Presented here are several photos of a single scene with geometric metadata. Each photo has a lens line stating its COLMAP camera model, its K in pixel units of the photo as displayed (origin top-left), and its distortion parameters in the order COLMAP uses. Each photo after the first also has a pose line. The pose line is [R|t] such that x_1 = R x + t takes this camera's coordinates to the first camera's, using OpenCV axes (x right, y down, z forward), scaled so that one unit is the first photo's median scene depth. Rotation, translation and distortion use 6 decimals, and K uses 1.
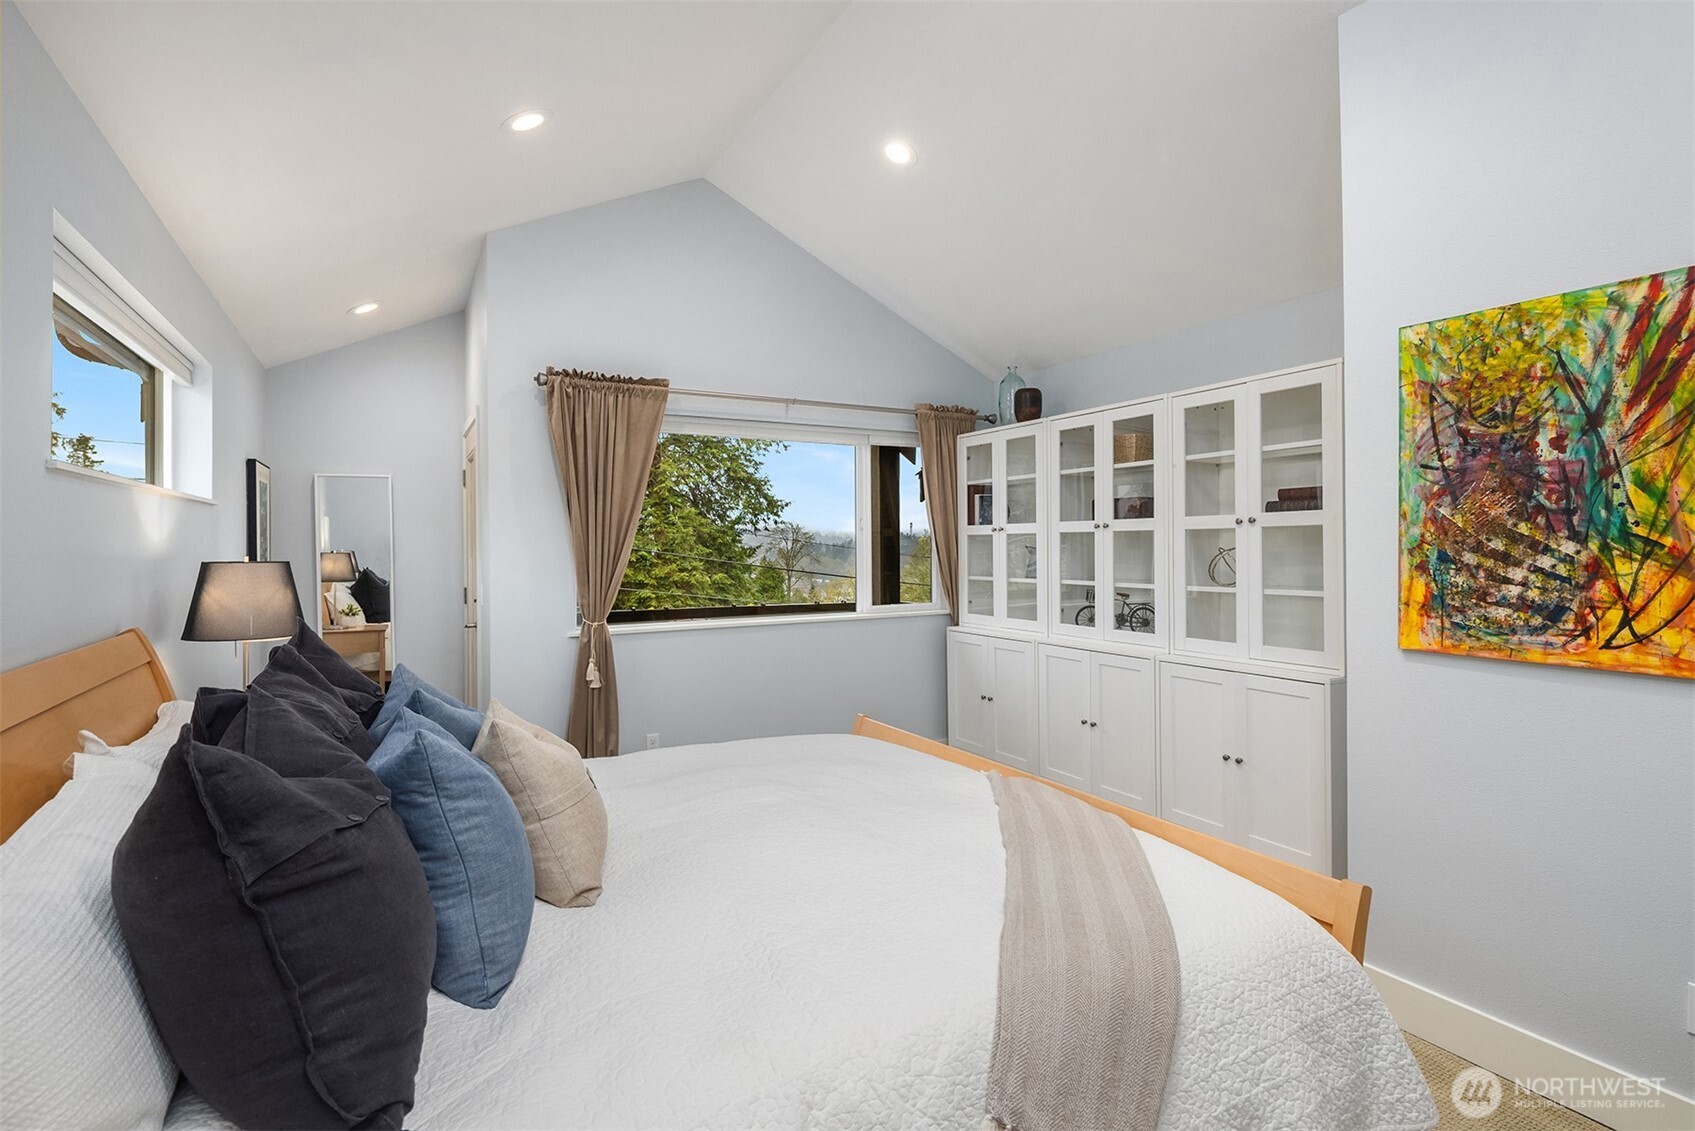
lens RADIAL K [[815.8, 0, 848.6], [0, 815.8, 547.1], [0, 0, 1]] dist [0.015220, -0.012458]
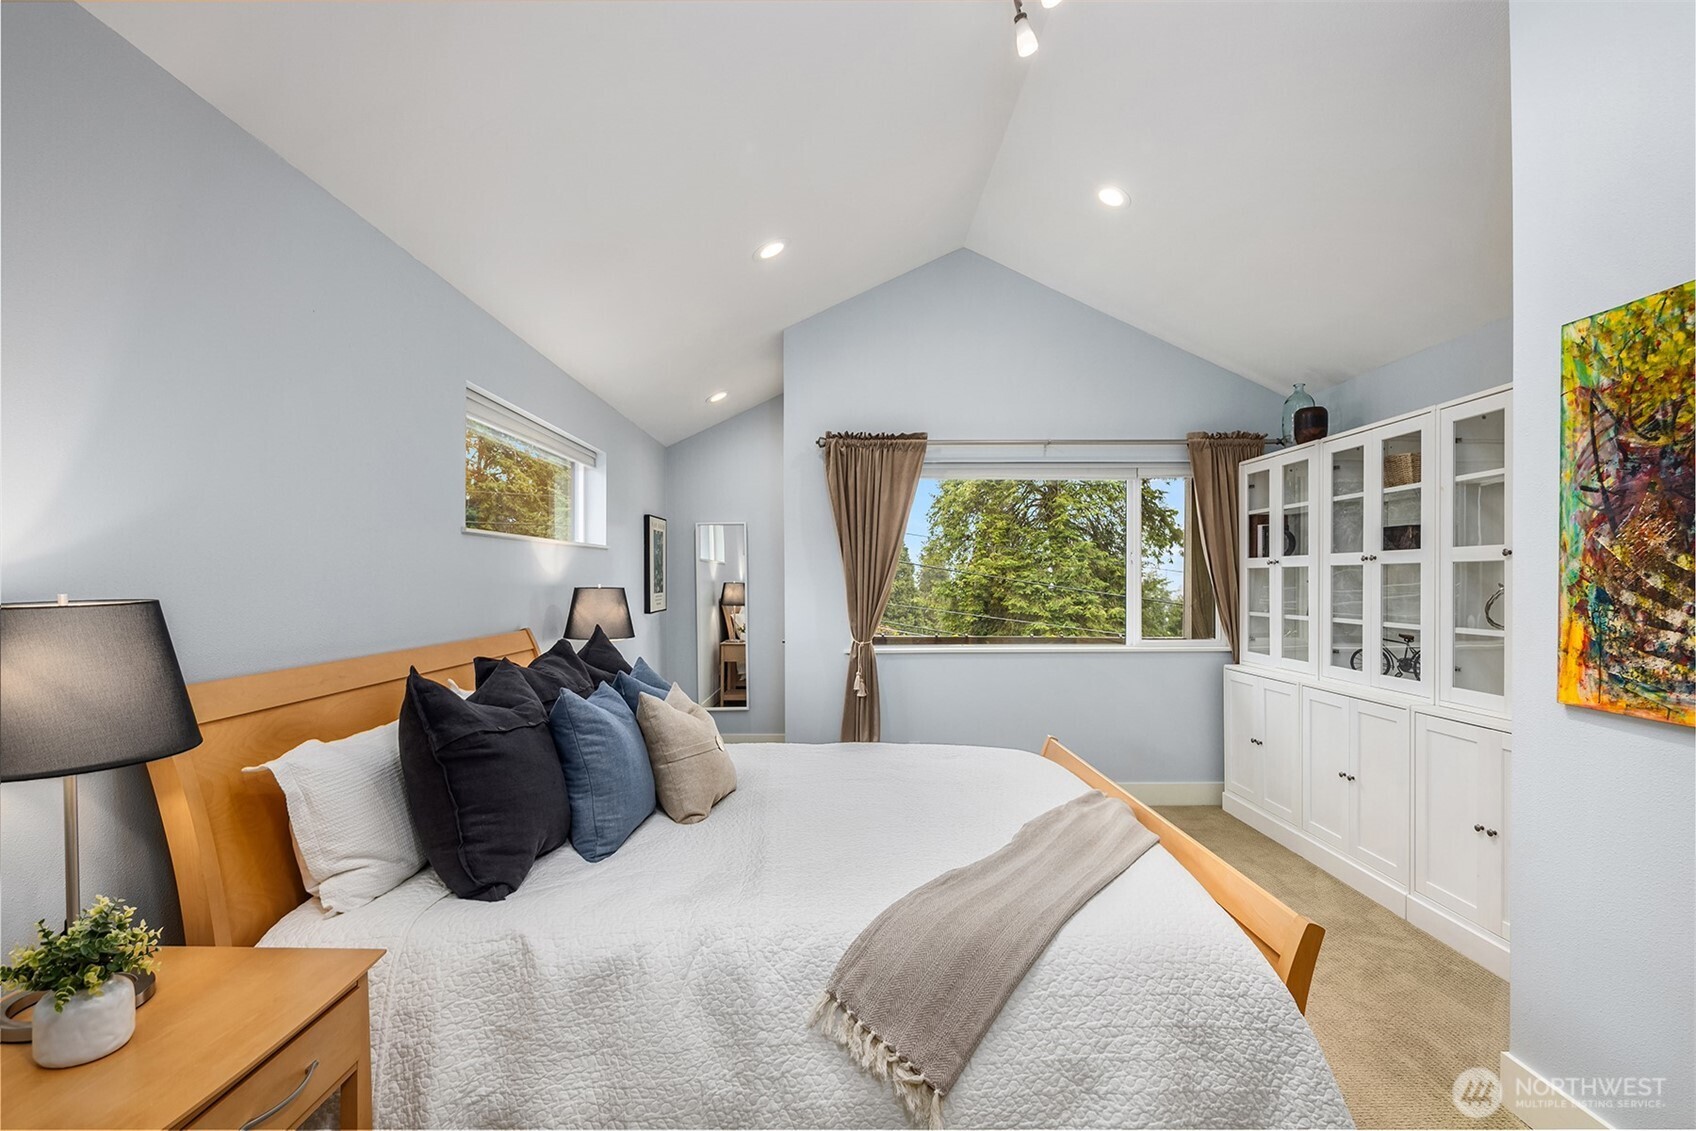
lens RADIAL K [[817.9, 0, 852.7], [0, 817.9, 586.2], [0, 0, 1]] dist [0.000884, -0.001064]
pose [[0.878124, 0.009261, -0.478344, 0.229134], [-0.005615, 0.999943, 0.009052, -0.000612], [0.478400, -0.005263, 0.878126, -0.050966]]
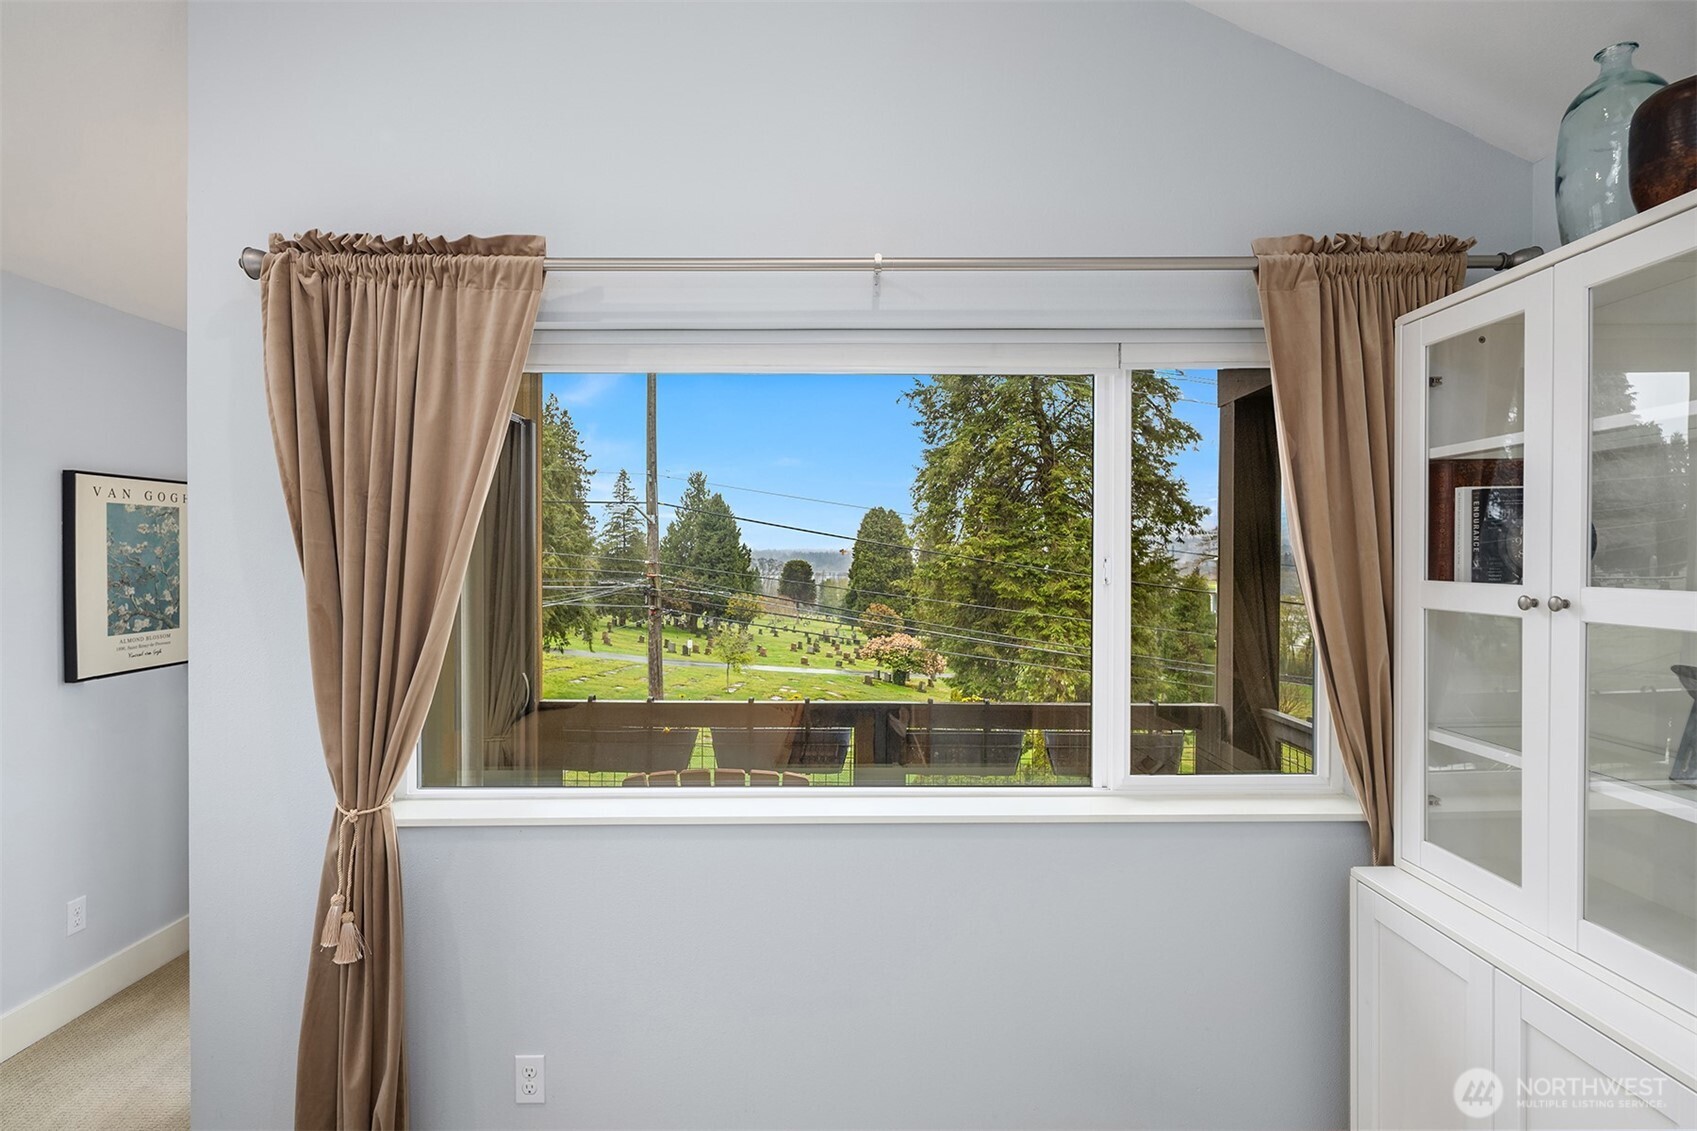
lens RADIAL K [[816.7, 0, 848.5], [0, 816.7, 565.5], [0, 0, 1]] dist [-0.001905, -0.000739]
pose [[0.872242, 0.012301, -0.488920, 0.119107], [-0.006570, 0.999888, 0.013435, -0.042199], [0.489030, -0.008507, 0.872225, 0.689071]]
